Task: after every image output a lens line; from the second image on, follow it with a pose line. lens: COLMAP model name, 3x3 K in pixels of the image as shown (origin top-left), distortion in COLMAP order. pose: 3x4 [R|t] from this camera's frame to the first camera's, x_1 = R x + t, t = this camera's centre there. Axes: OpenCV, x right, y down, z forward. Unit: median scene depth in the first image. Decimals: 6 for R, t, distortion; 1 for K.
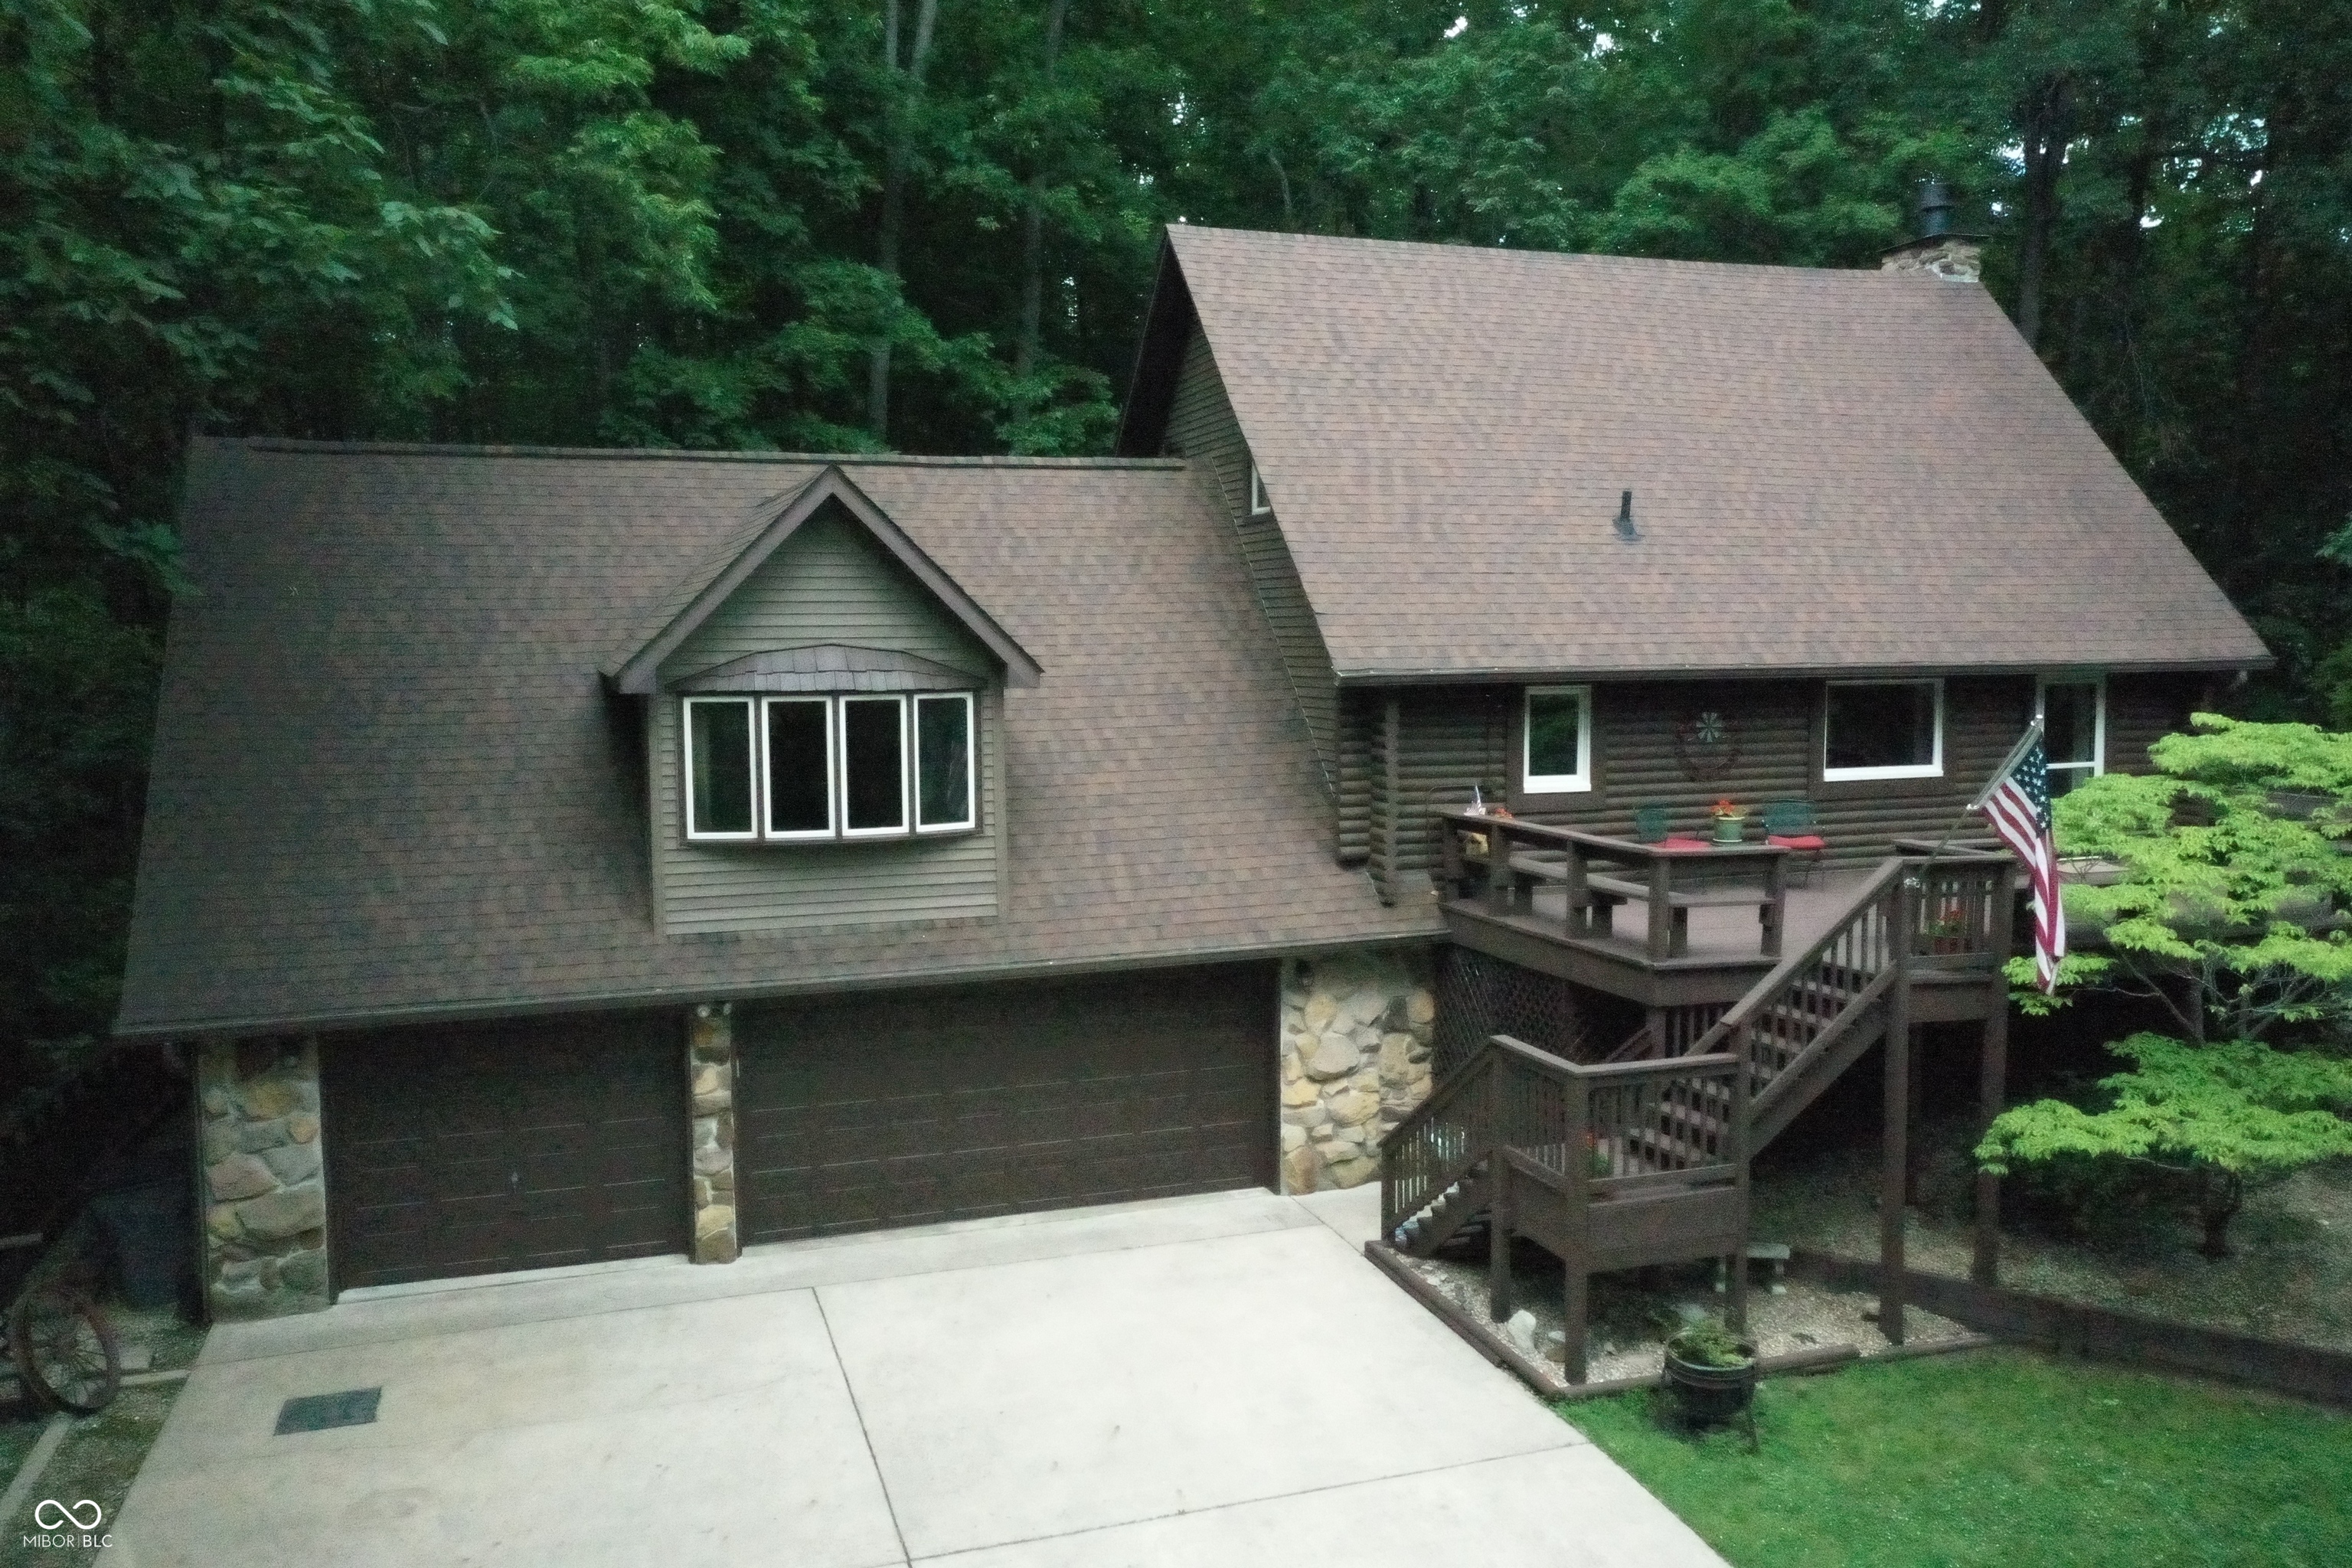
lens RADIAL K [[1876.0, 0, 1176.0], [0, 1876.0, 784.0], [0, 0, 1]] dist [0.004874, 0.003905]
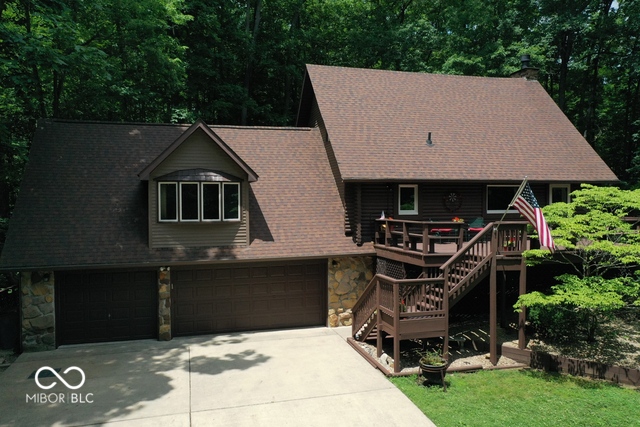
lens RADIAL K [[510.5, 0, 320.0], [0, 510.5, 213.5], [0, 0, 1]] dist [0.004874, 0.003905]
pose [[0.998535, 0.002348, -0.054056, 0.092365], [-0.005646, 0.998125, -0.060945, 0.064426], [0.053811, 0.061161, 0.996676, 0.029929]]
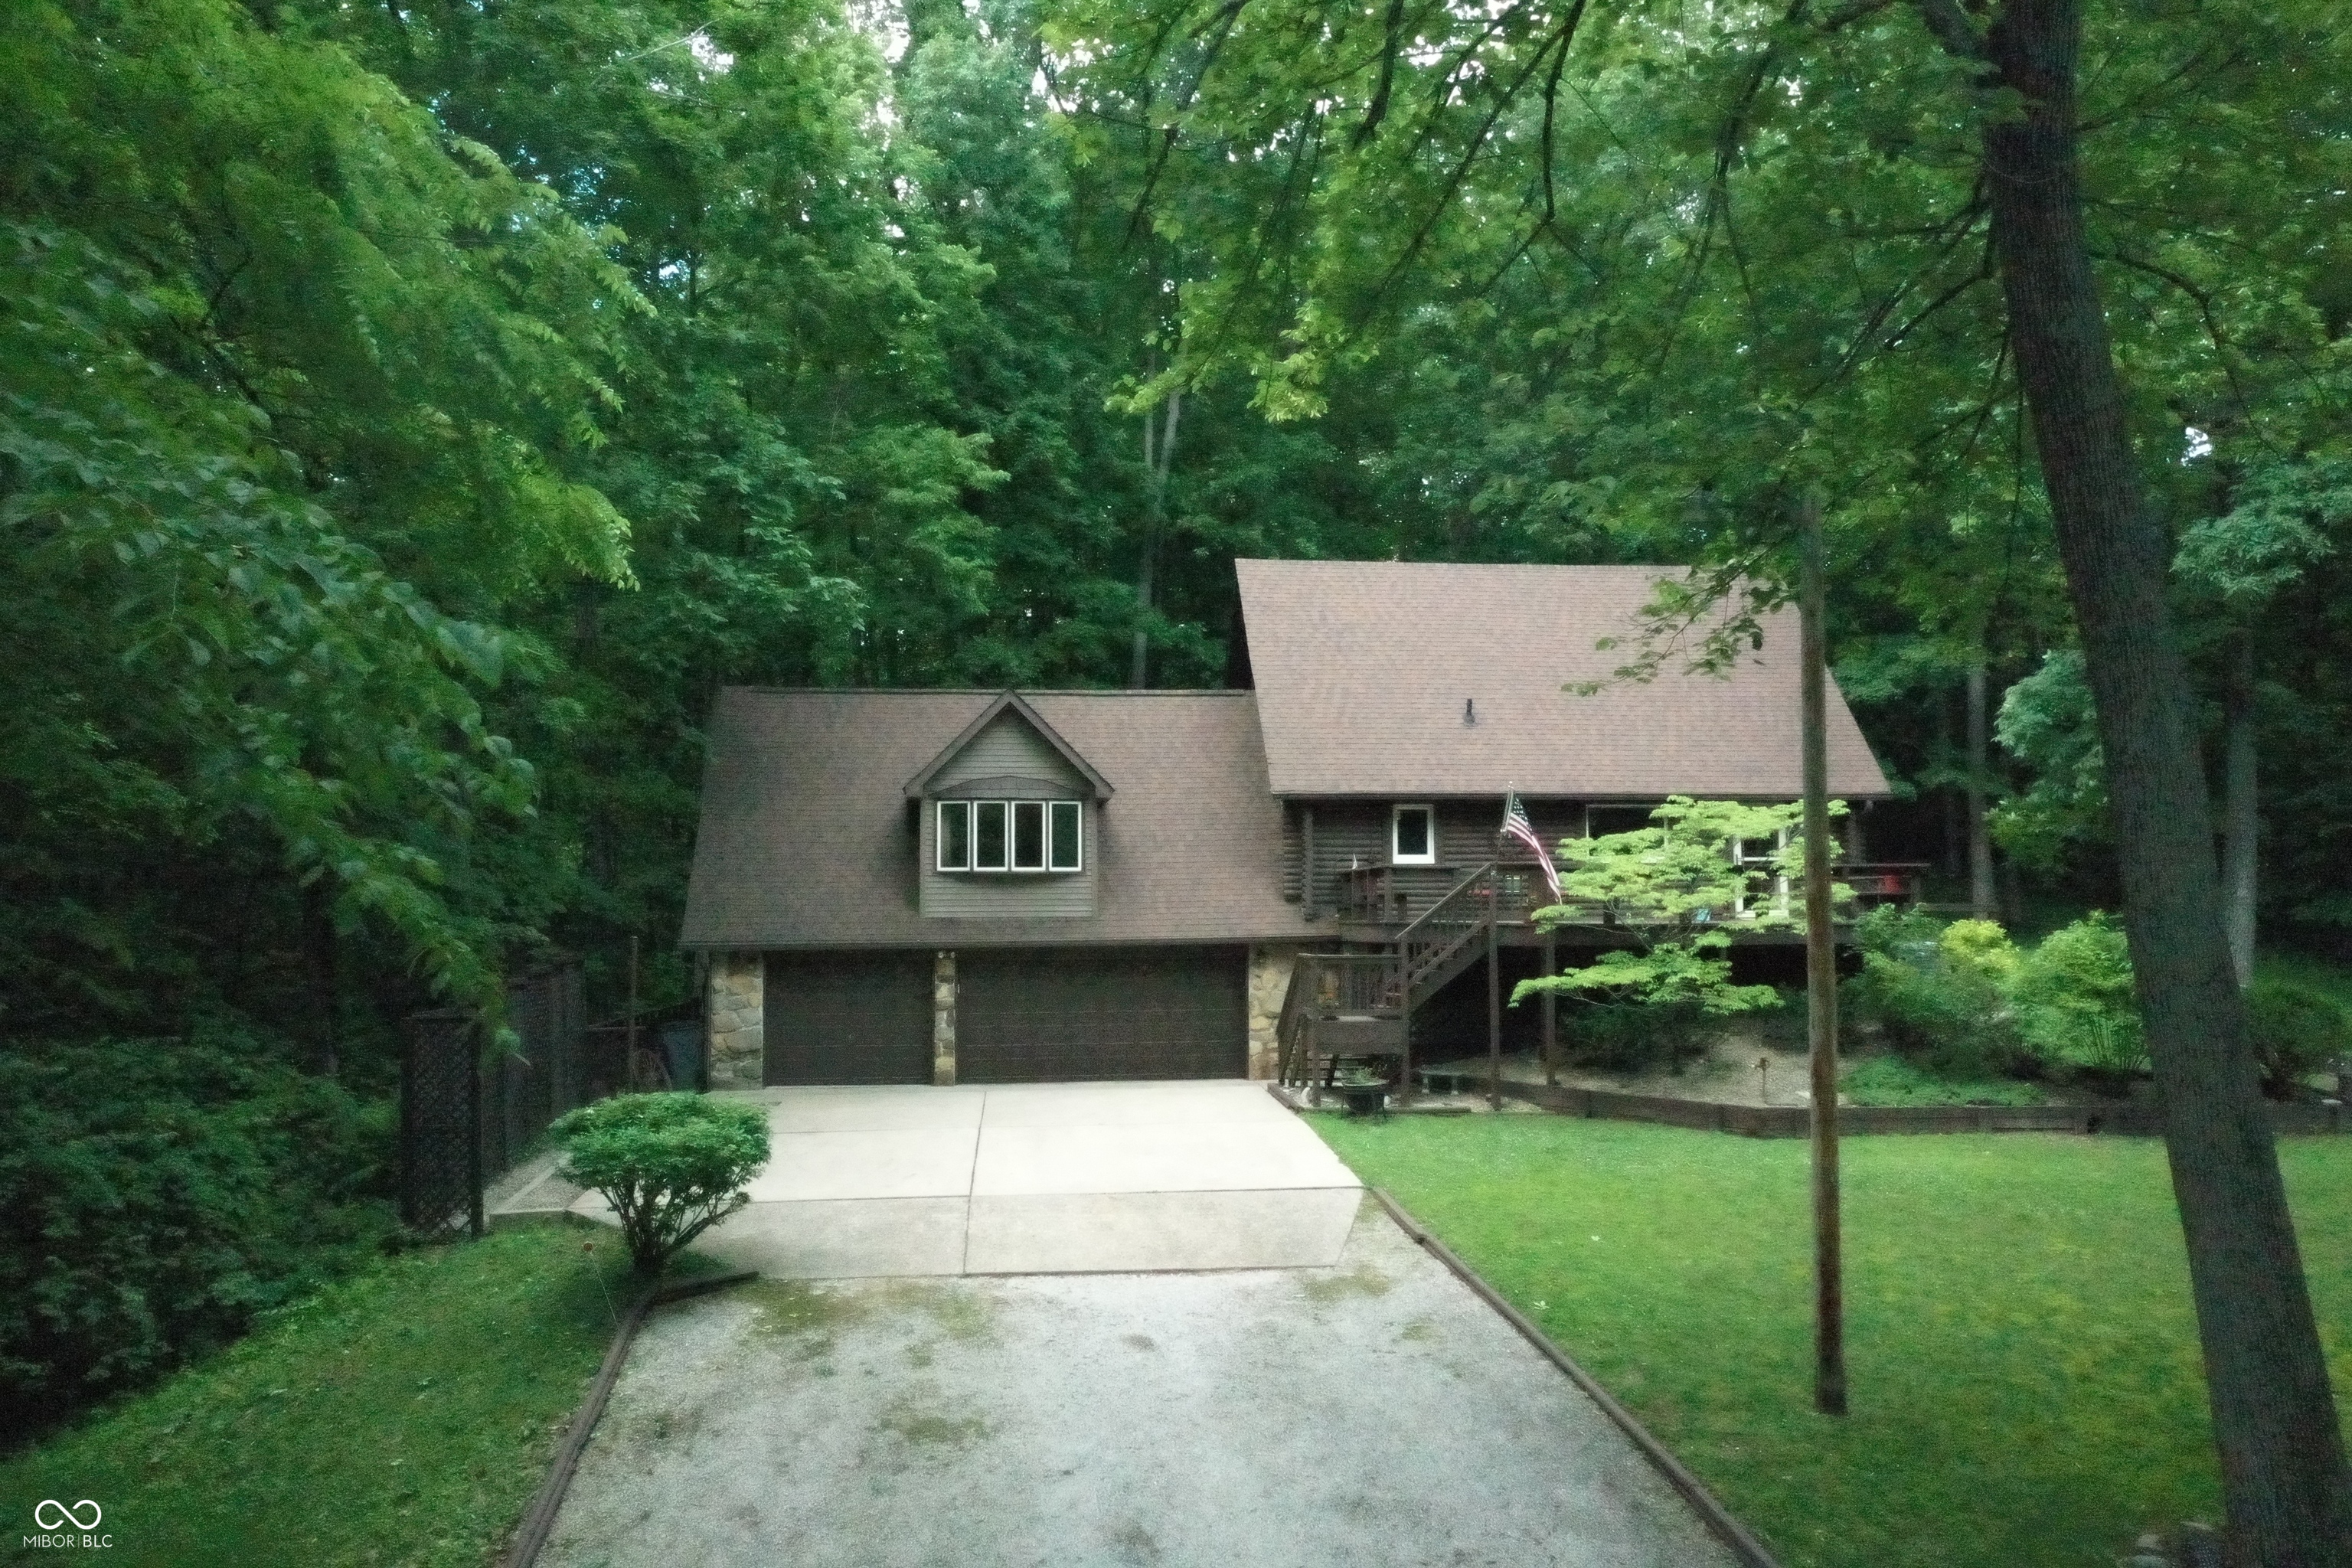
lens RADIAL K [[1876.0, 0, 1176.0], [0, 1876.0, 784.0], [0, 0, 1]] dist [0.004874, 0.003905]
pose [[0.973900, -0.012183, -0.226650, 0.404510], [-0.021552, 0.989083, -0.145774, 0.202662], [0.225951, 0.146854, 0.963006, -0.814419]]
